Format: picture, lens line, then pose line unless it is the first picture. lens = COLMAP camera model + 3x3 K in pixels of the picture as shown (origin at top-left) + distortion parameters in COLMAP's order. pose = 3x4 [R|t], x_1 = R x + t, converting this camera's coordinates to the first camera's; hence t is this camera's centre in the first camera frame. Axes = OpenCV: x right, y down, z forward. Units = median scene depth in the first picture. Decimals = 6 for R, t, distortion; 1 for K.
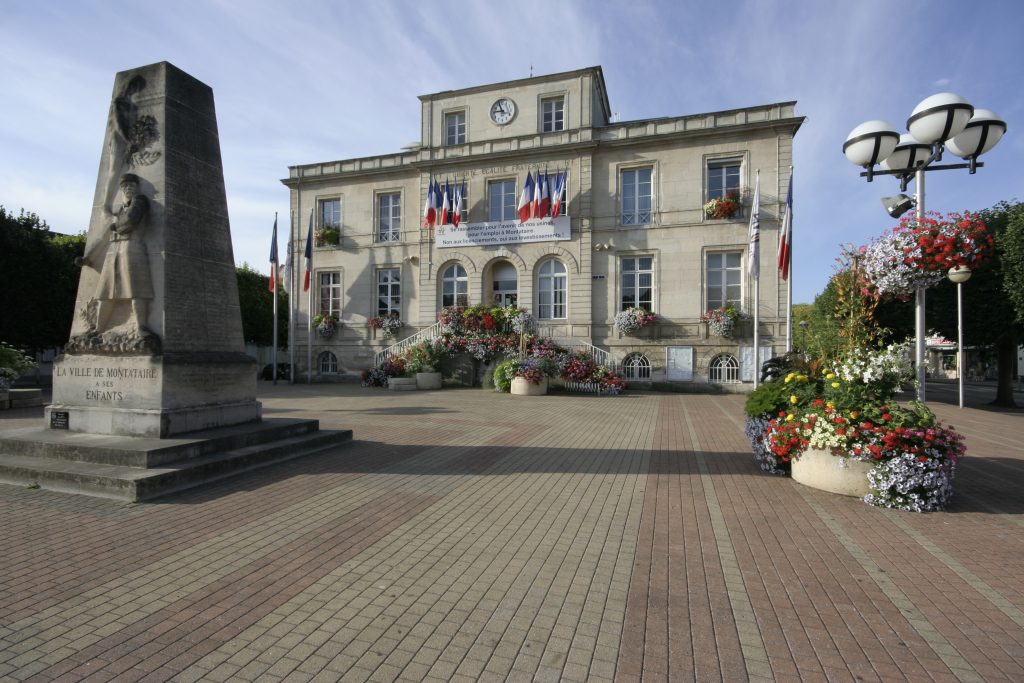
lens RADIAL K [[495.1, 0, 520.3], [0, 495.1, 347.2], [0, 0, 1]] dist [0.005937, -0.004384]
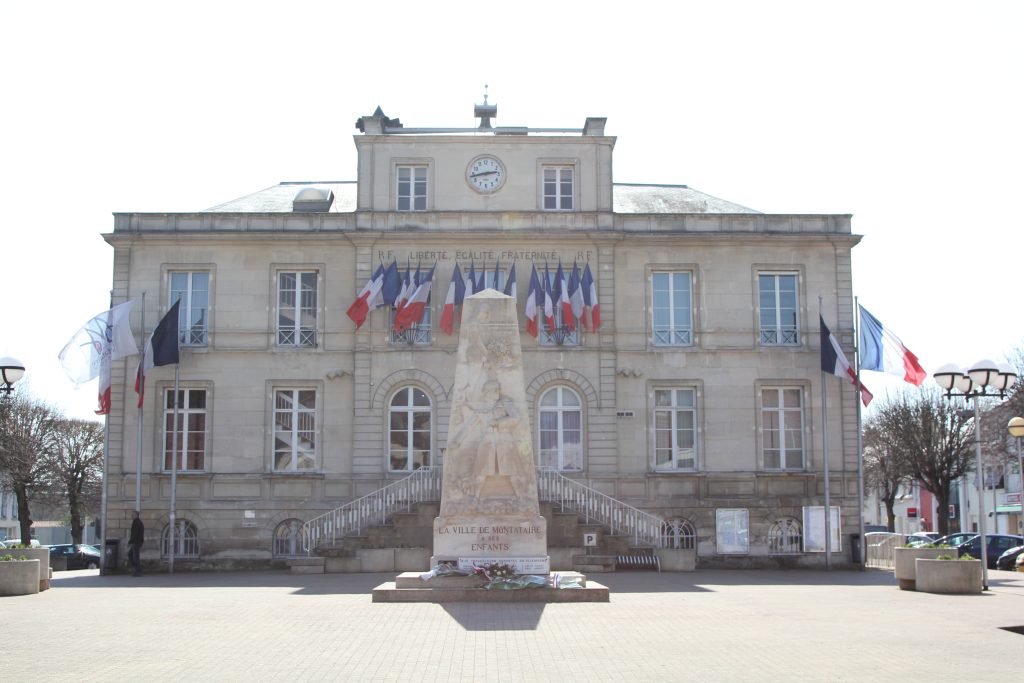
lens RADIAL K [[1319.2, 0, 540.1], [0, 1319.2, 342.9], [0, 0, 1]] dist [-0.084626, 0.000000]
pose [[0.943413, 0.035675, 0.329695, -0.580576], [0.006733, 0.991931, -0.126601, 0.000021], [-0.331551, 0.121657, 0.935561, -0.758115]]
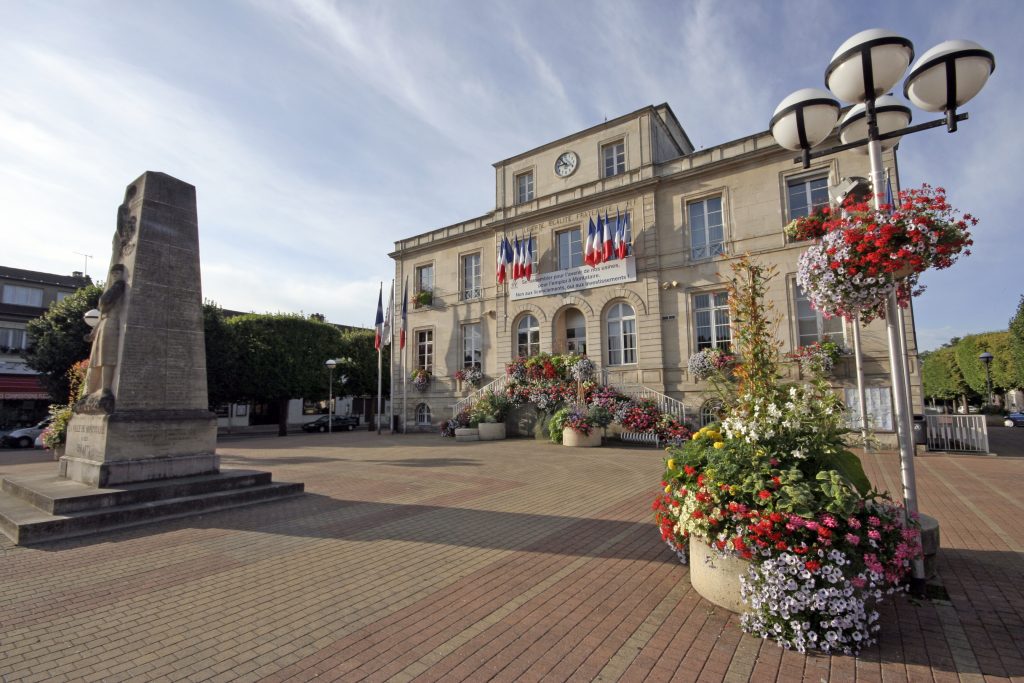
lens RADIAL K [[482.4, 0, 517.9], [0, 482.4, 345.4], [0, 0, 1]] dist [0.001895, -0.003025]
pose [[0.950457, -0.055554, -0.305853, 0.155953], [0.023778, 0.994011, -0.106658, -0.000066], [0.309946, 0.094102, 0.946086, 0.062951]]
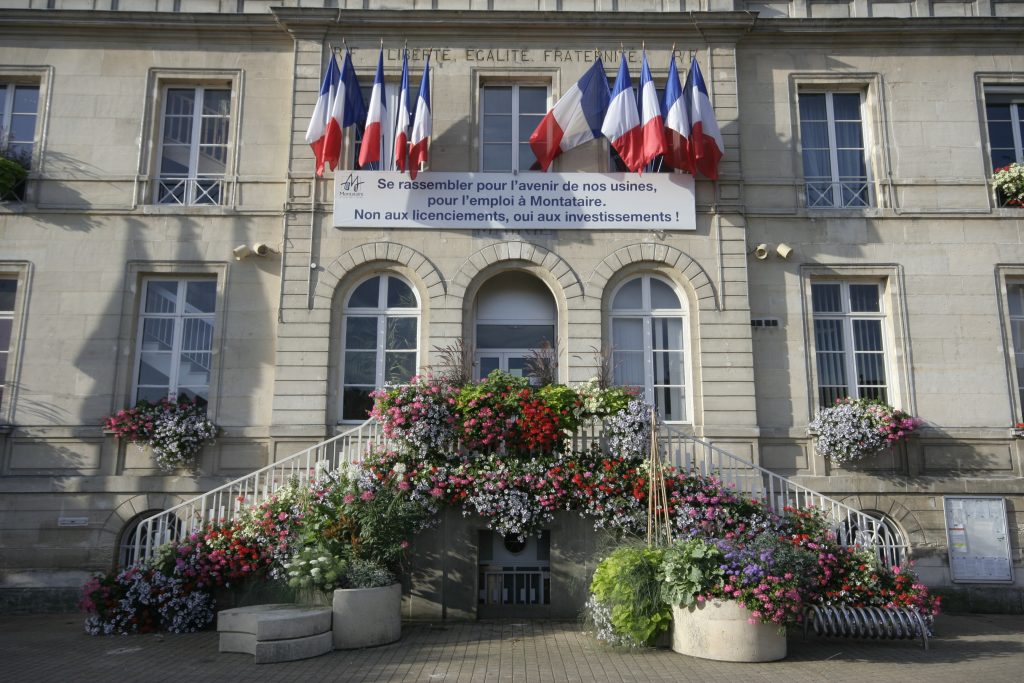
lens RADIAL K [[776.6, 0, 521.4], [0, 776.6, 348.1], [0, 0, 1]] dist [0.024158, 0.002433]
pose [[0.953518, 0.052977, 0.296643, -0.214306], [0.000028, 0.984409, -0.175893, -0.007172], [-0.301336, 0.167726, 0.938650, 0.440501]]
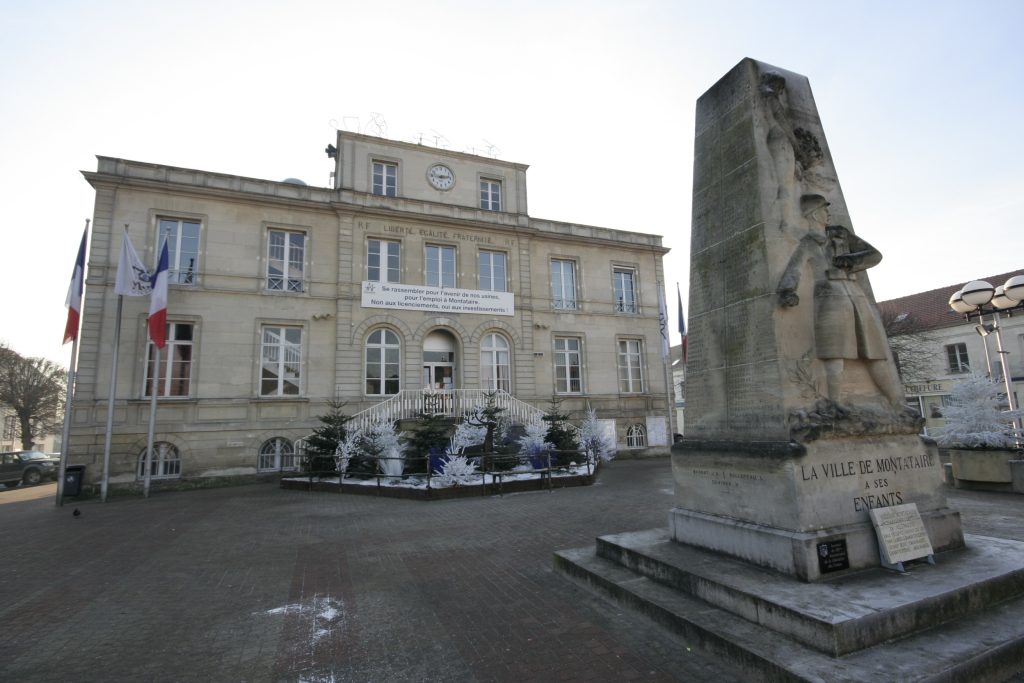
lens RADIAL K [[482.4, 0, 520.4], [0, 482.4, 348.6], [0, 0, 1]] dist [0.001895, -0.003025]
pose [[0.772551, 0.066093, 0.631504, -0.492548], [0.031961, 0.989259, -0.142634, -0.008598], [-0.634148, 0.130375, 0.762141, 0.237486]]
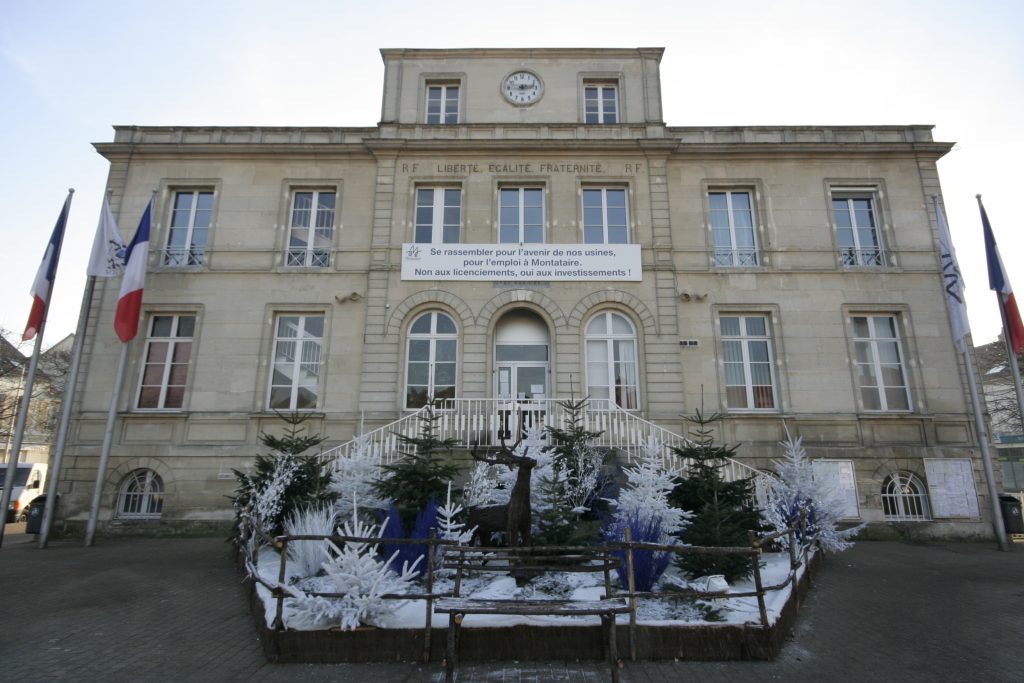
lens RADIAL K [[495.1, 0, 517.8], [0, 495.1, 348.4], [0, 0, 1]] dist [0.005937, -0.004384]
pose [[0.958134, 0.060847, 0.279780, -0.205515], [-0.000876, 0.977776, -0.209648, -0.006183], [-0.286319, 0.200626, 0.936894, 0.469295]]
